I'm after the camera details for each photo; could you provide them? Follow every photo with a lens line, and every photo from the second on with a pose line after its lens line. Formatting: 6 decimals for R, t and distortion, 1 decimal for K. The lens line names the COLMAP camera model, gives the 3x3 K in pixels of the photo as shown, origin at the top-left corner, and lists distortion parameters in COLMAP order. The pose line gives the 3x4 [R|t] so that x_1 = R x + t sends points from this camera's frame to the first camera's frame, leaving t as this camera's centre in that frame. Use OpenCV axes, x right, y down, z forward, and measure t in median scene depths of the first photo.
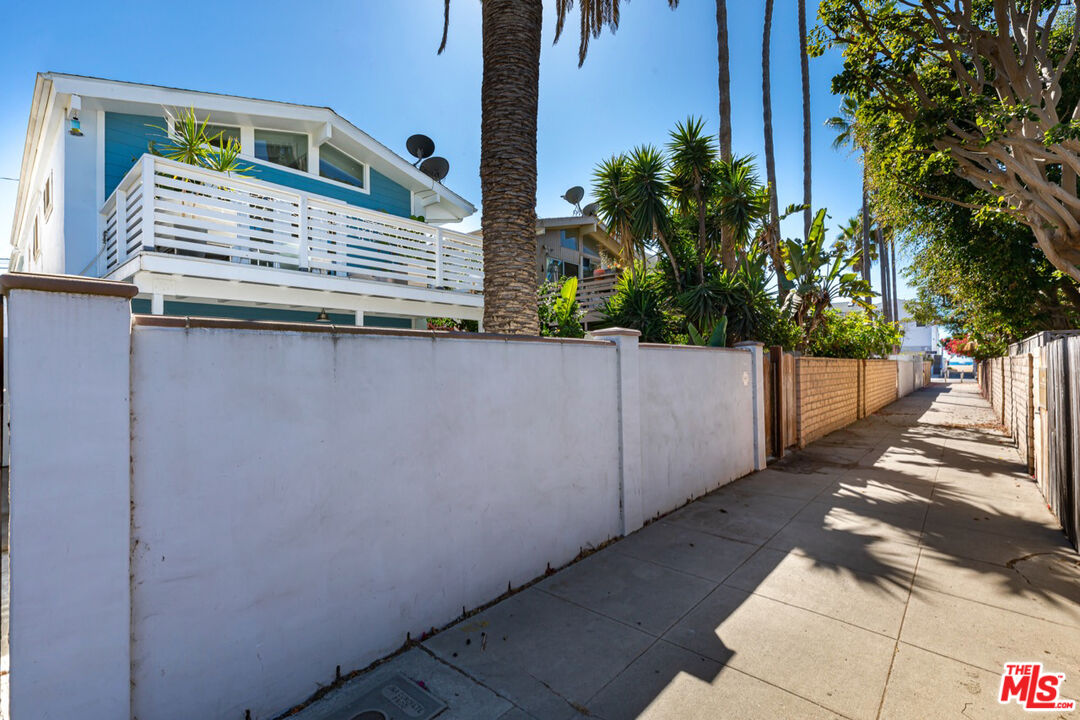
lens RADIAL K [[533.0, 0, 536.2], [0, 533.0, 355.2], [0, 0, 1]] dist [-0.002446, -0.000155]
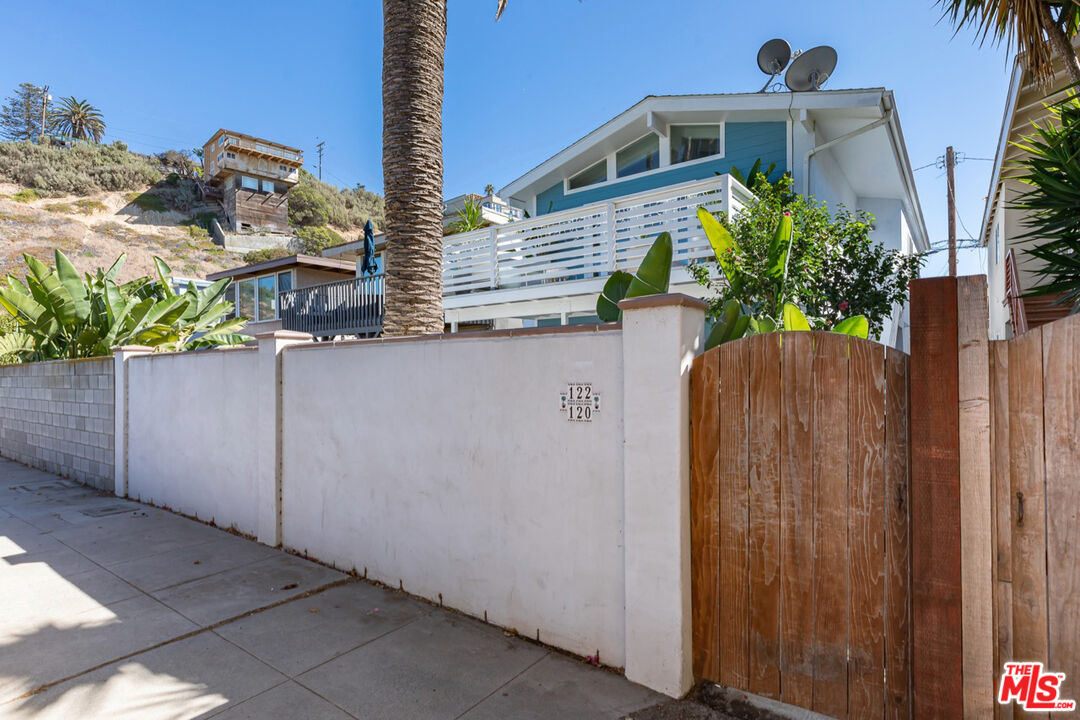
lens RADIAL K [[566.8, 0, 540.0], [0, 566.8, 360.0], [0, 0, 1]] dist [0.001576, 0.000460]
pose [[0.028585, -0.006739, -0.999569, 1.070153], [0.034461, 0.999389, -0.005752, 0.019300], [0.998997, -0.034282, 0.028800, 1.292836]]
